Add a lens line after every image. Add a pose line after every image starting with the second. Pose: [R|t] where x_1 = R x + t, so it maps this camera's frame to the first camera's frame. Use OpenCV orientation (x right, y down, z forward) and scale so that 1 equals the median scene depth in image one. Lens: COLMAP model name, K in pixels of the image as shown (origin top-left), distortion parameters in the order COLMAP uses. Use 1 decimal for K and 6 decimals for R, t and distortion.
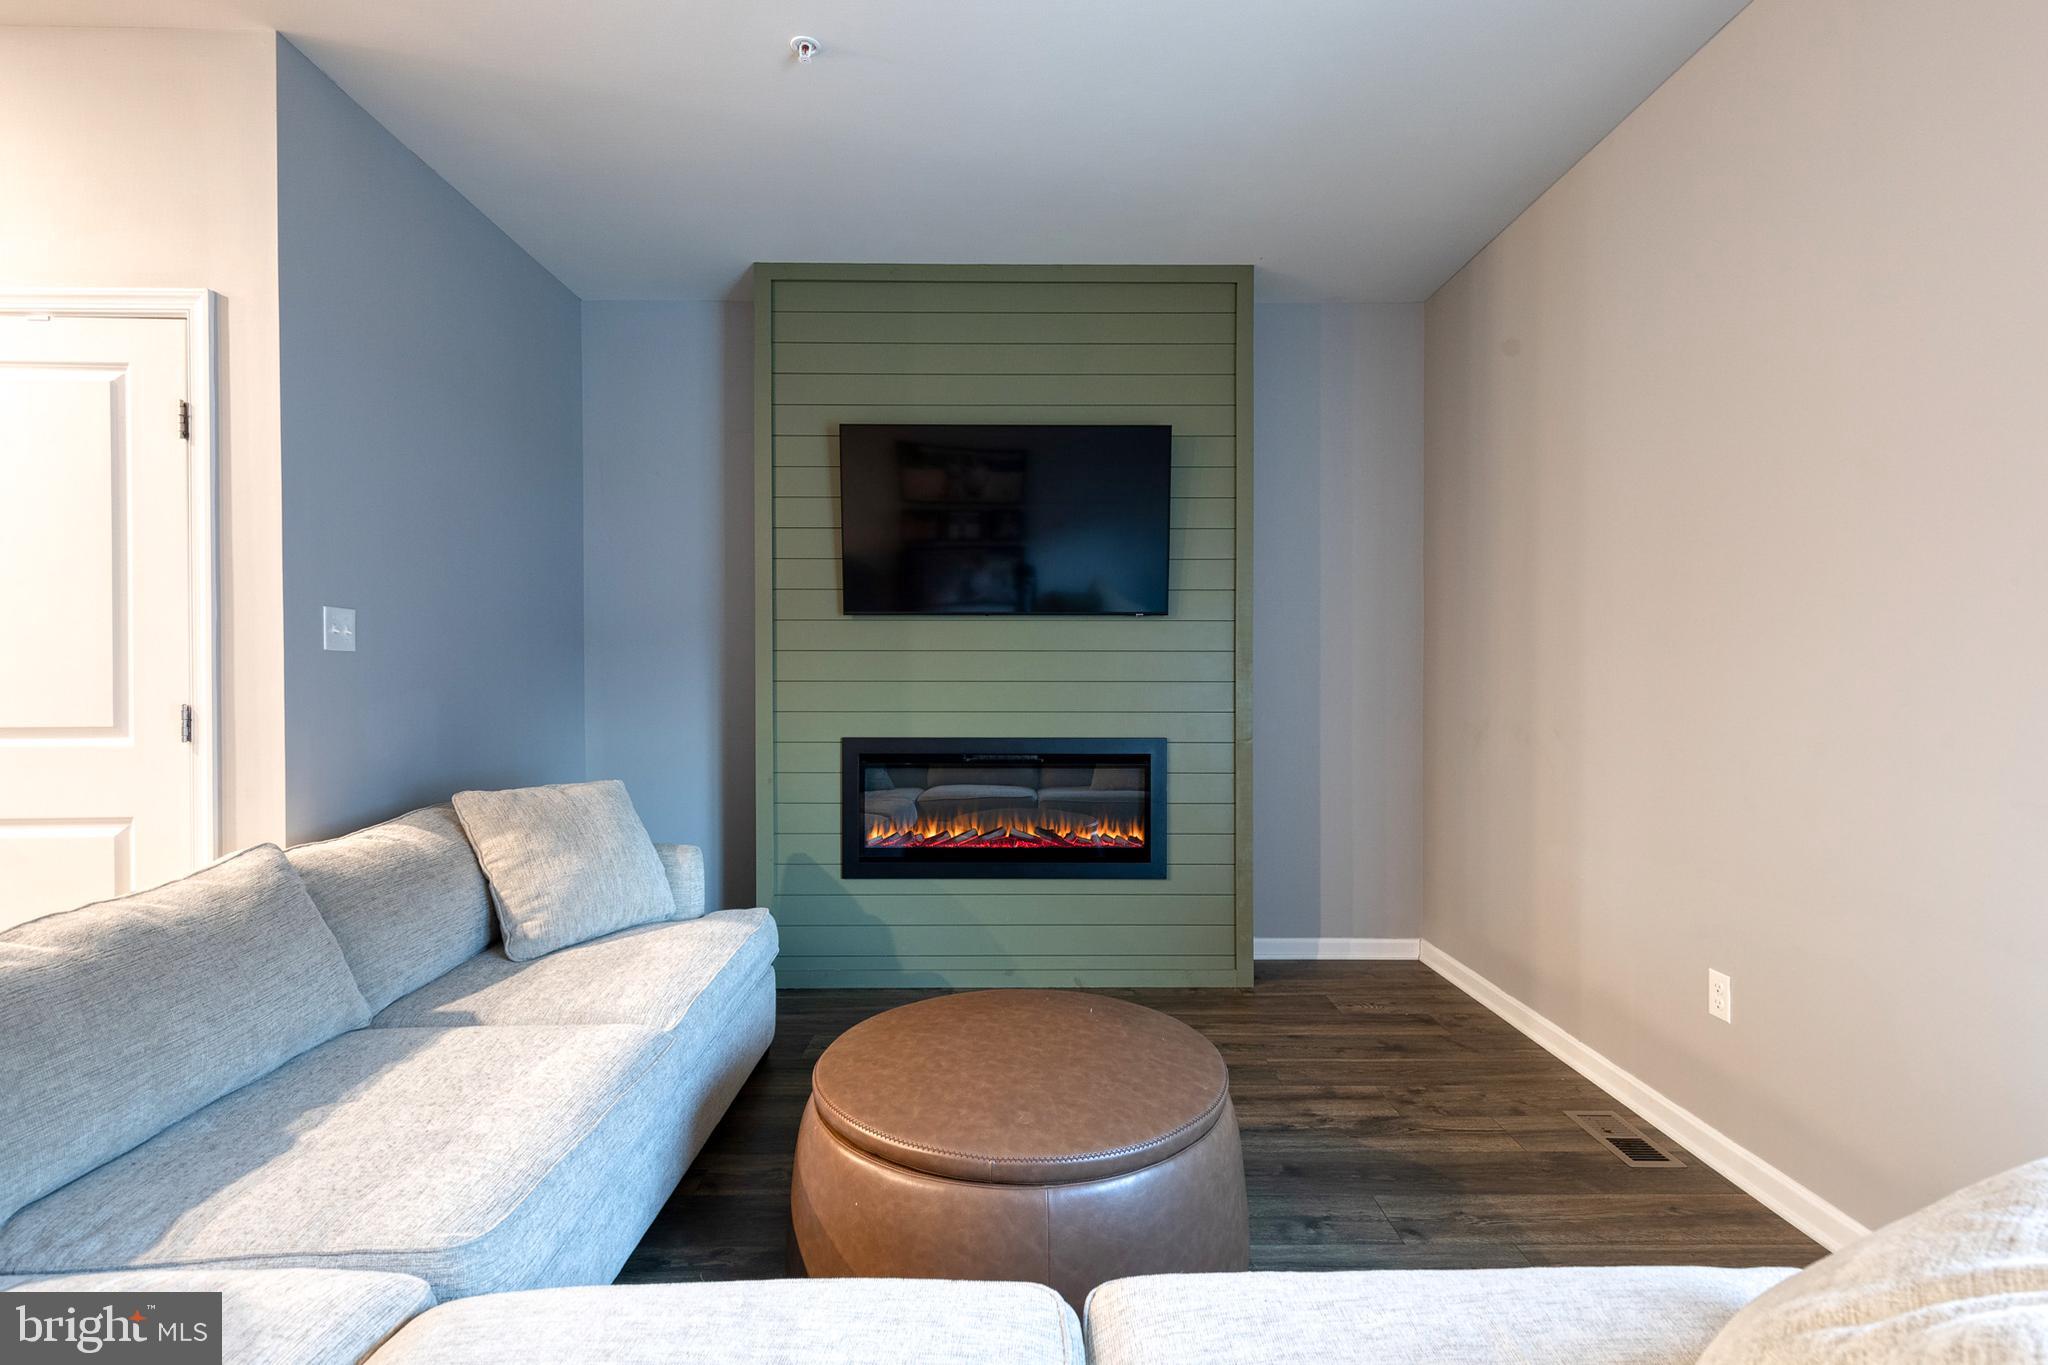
lens RADIAL K [[934.0, 0, 1026.0], [0, 934.0, 686.1], [0, 0, 1]] dist [0.007062, -0.000772]
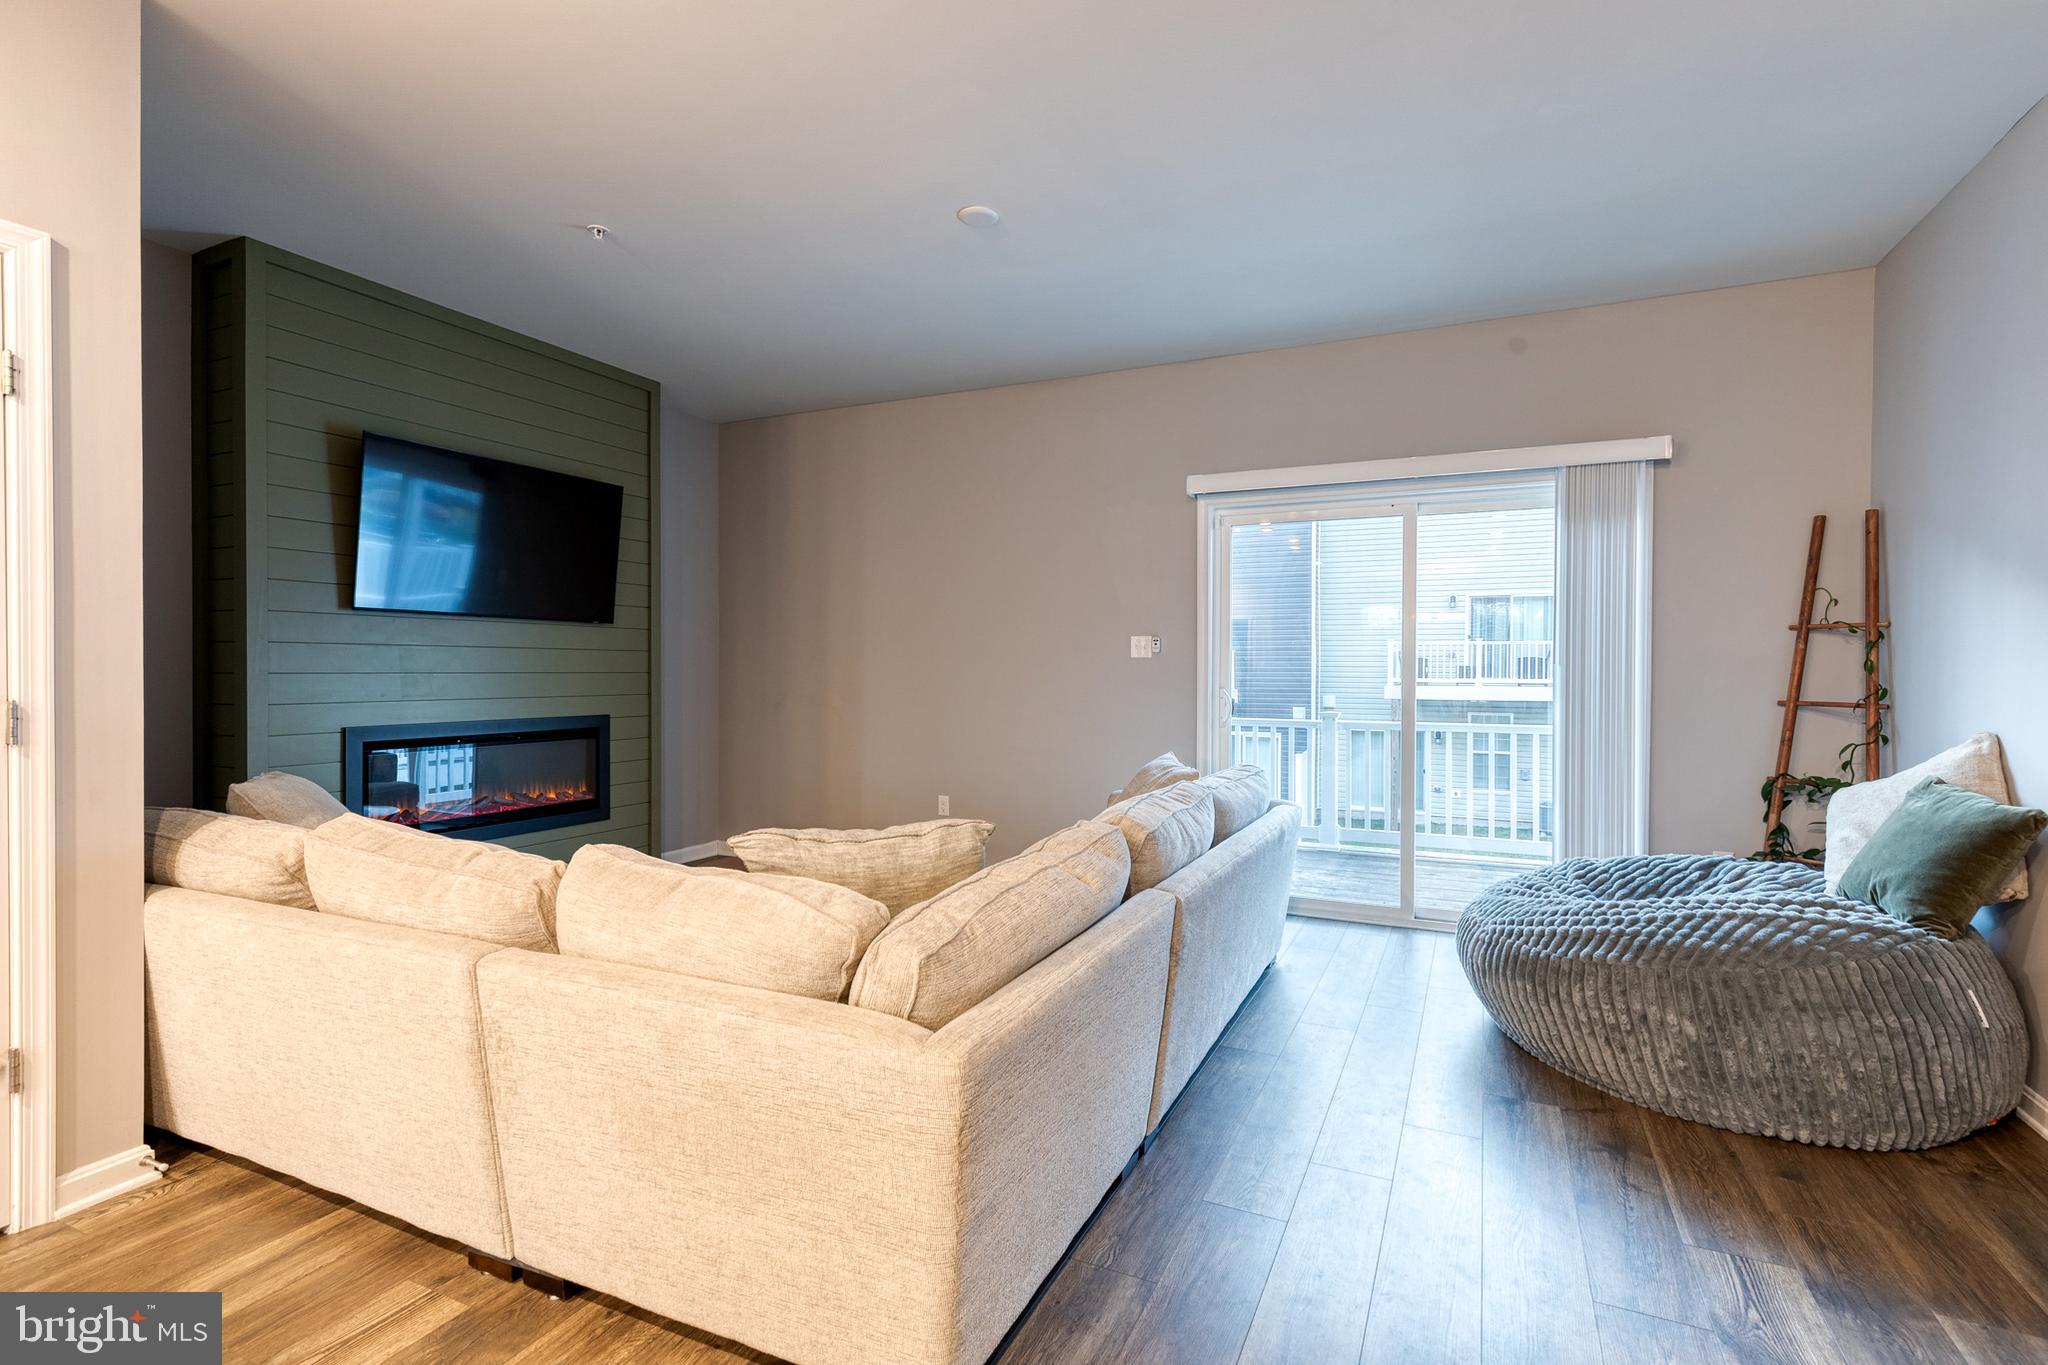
lens RADIAL K [[934.0, 0, 1036.4], [0, 934.0, 675.7], [0, 0, 1]] dist [0.007062, -0.000772]
pose [[0.433075, -0.005902, 0.901339, -0.909790], [0.006186, 0.999974, 0.003576, -0.001374], [-0.901337, 0.004027, 0.433101, -0.159014]]
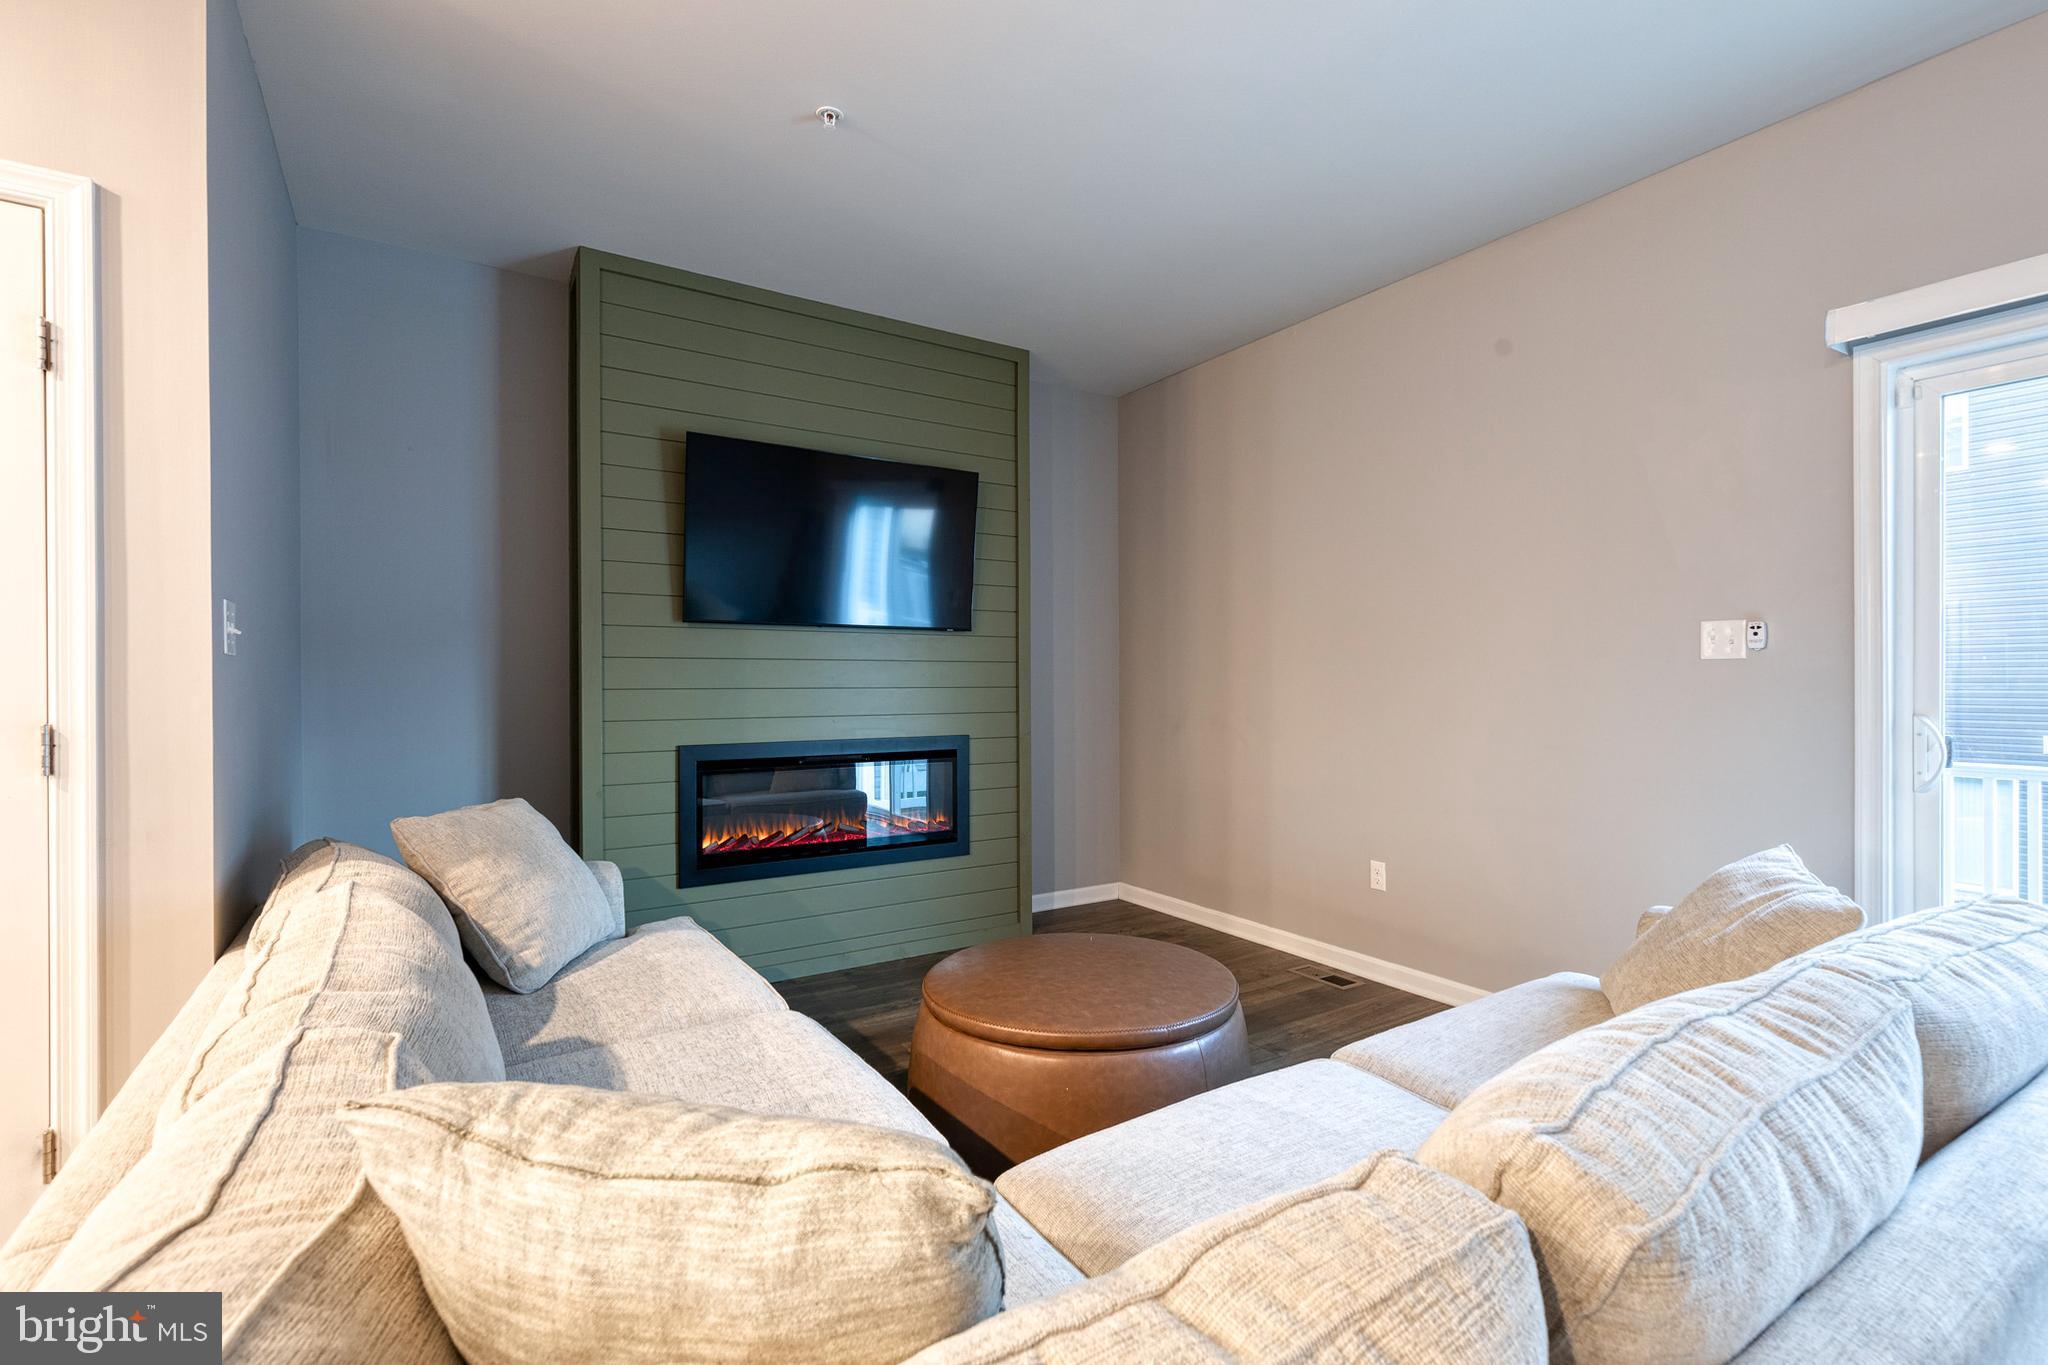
lens RADIAL K [[934.0, 0, 1025.8], [0, 934.0, 683.0], [0, 0, 1]] dist [0.007062, -0.000772]
pose [[0.841416, -0.003598, 0.540376, -0.482179], [0.008257, 0.999947, -0.006198, -0.002197], [-0.540325, 0.009676, 0.841401, -0.036331]]
